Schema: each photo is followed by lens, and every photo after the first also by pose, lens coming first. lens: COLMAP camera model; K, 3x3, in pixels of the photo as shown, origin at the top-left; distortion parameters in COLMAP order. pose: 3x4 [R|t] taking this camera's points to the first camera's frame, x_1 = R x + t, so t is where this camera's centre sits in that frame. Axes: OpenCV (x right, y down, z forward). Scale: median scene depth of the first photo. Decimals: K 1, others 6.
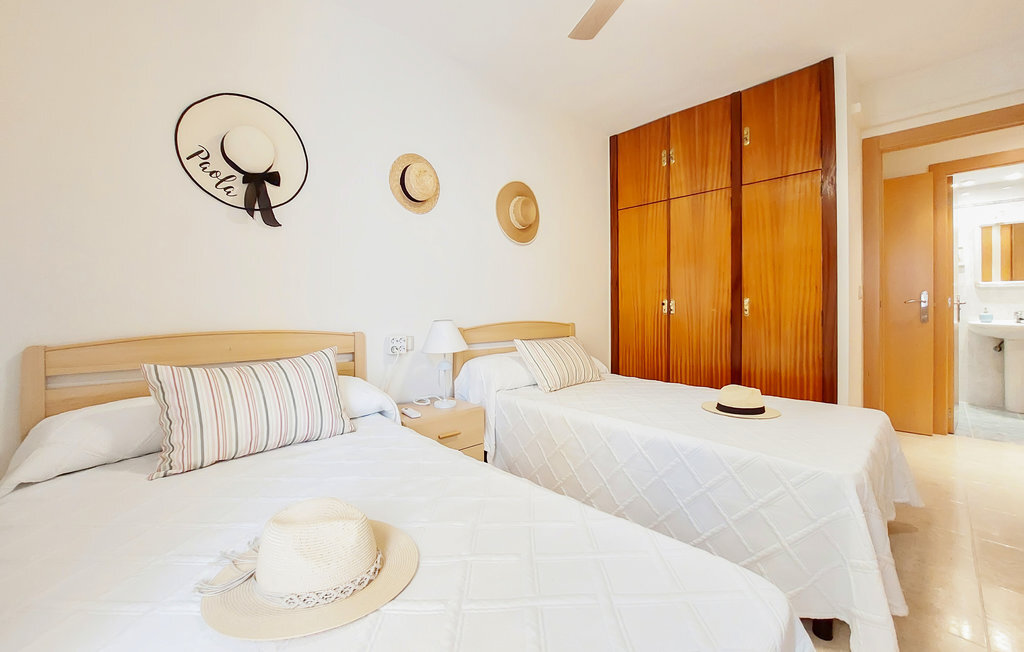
lens RADIAL K [[436.6, 0, 503.5], [0, 436.6, 304.8], [0, 0, 1]] dist [0.001215, -0.000297]
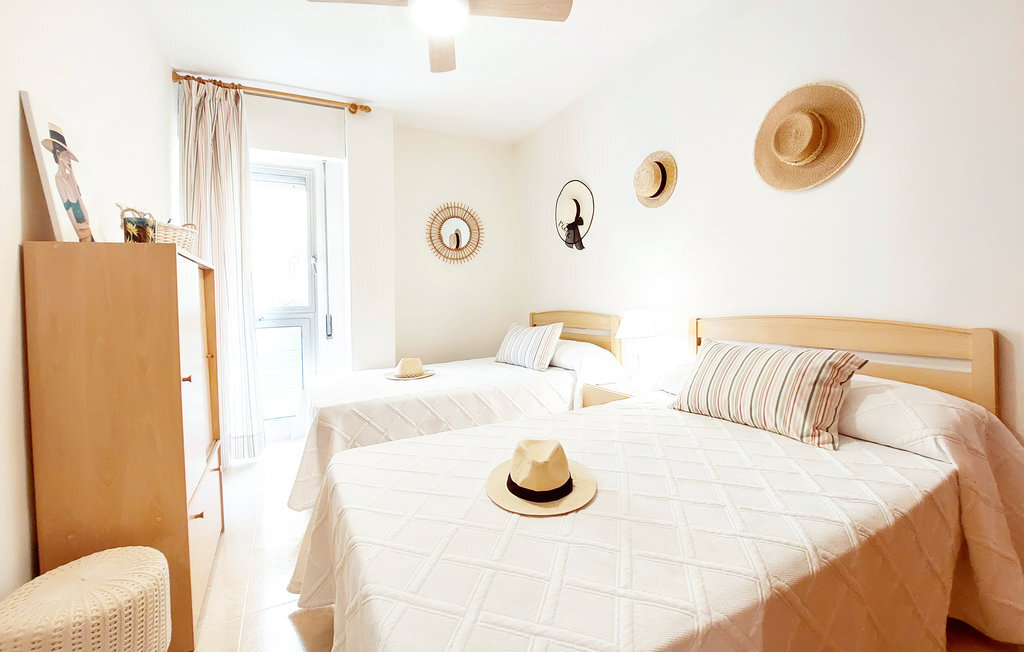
lens RADIAL K [[436.6, 0, 503.5], [0, 436.6, 304.8], [0, 0, 1]] dist [0.001215, -0.000297]
pose [[-0.278264, 0.017884, -0.960338, 1.090429], [0.040216, 0.999167, 0.006955, 0.003771], [0.959662, -0.036686, -0.278752, 1.107485]]
